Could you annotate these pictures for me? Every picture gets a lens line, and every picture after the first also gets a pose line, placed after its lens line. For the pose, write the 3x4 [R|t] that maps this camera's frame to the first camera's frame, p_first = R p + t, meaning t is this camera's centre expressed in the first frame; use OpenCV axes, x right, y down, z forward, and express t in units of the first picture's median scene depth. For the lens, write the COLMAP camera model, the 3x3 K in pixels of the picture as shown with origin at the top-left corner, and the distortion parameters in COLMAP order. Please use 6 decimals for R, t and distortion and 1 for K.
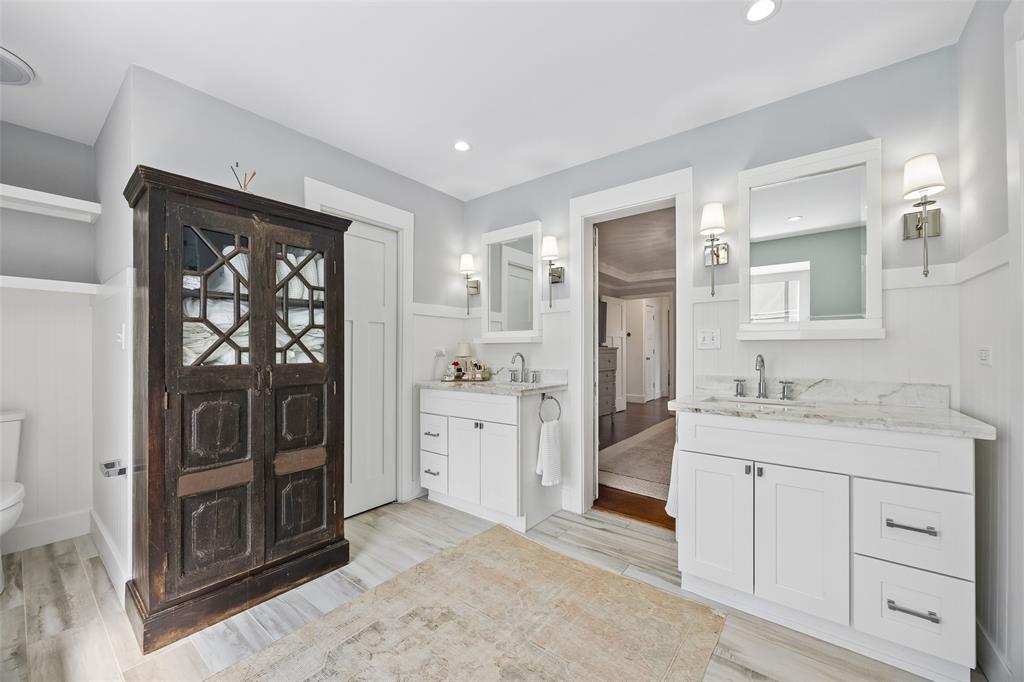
lens RADIAL K [[389.5, 0, 510.8], [0, 389.5, 349.5], [0, 0, 1]] dist [-0.004308, -0.000164]
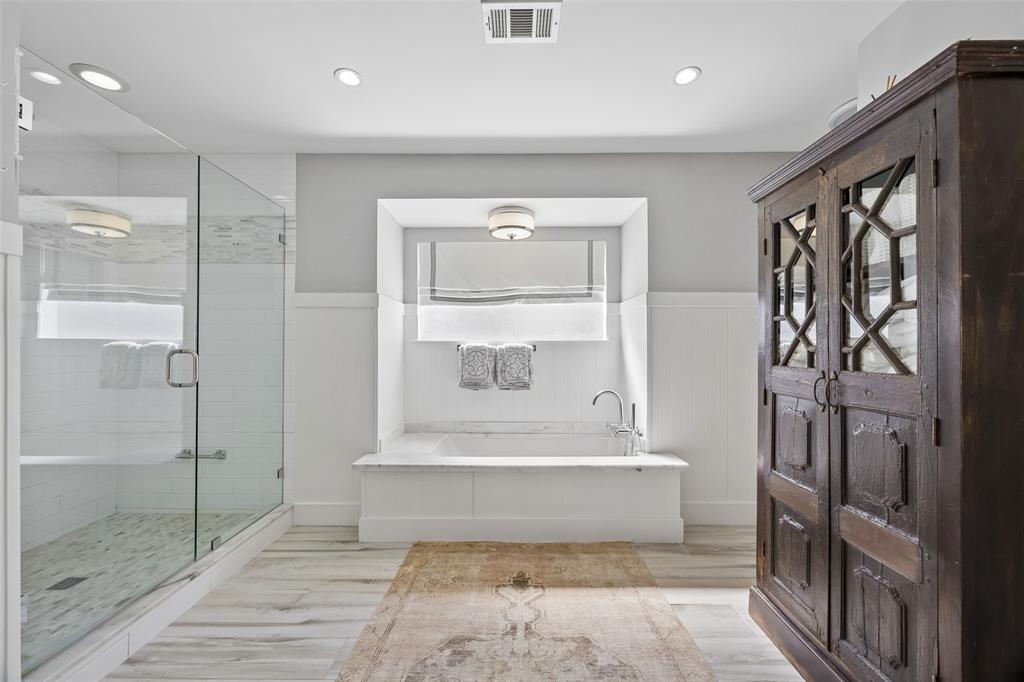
lens RADIAL K [[387.8, 0, 504.6], [0, 387.8, 348.4], [0, 0, 1]] dist [-0.001169, -0.000155]
pose [[-0.800618, -0.000109, -0.599175, 0.245004], [0.003764, 0.999979, -0.005211, 0.000324], [0.599163, -0.006427, -0.800601, 1.115029]]
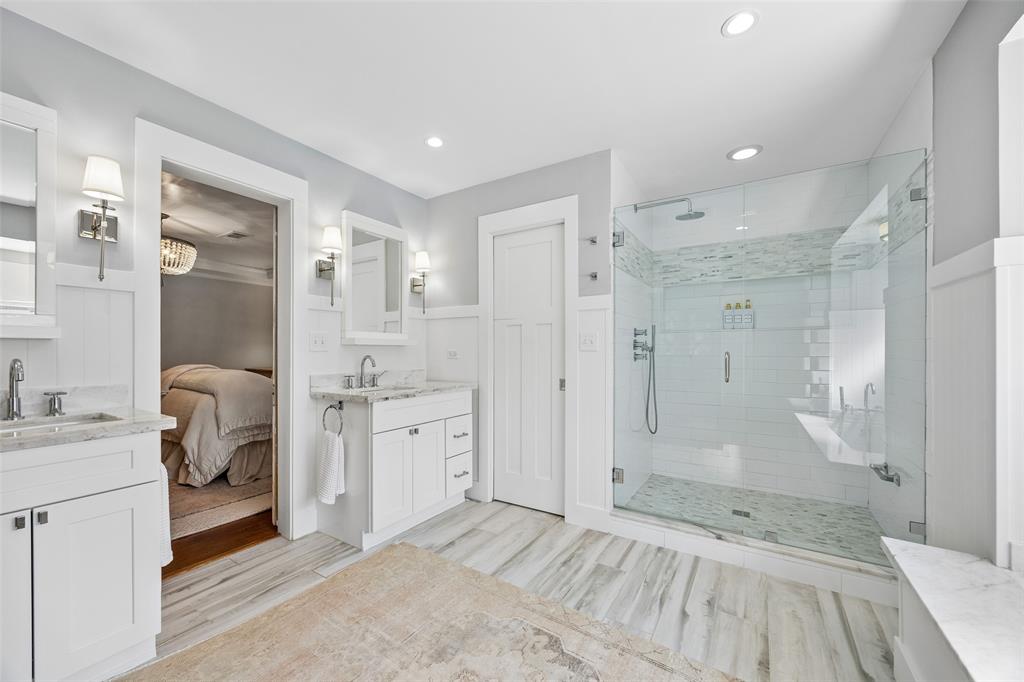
lens RADIAL K [[387.8, 0, 504.6], [0, 387.8, 348.4], [0, 0, 1]] dist [-0.001169, -0.000155]
pose [[-0.086505, 0.006832, 0.996228, -0.774378], [-0.002338, 0.999972, -0.007061, -0.003032], [-0.996249, -0.002940, -0.086486, 0.654372]]
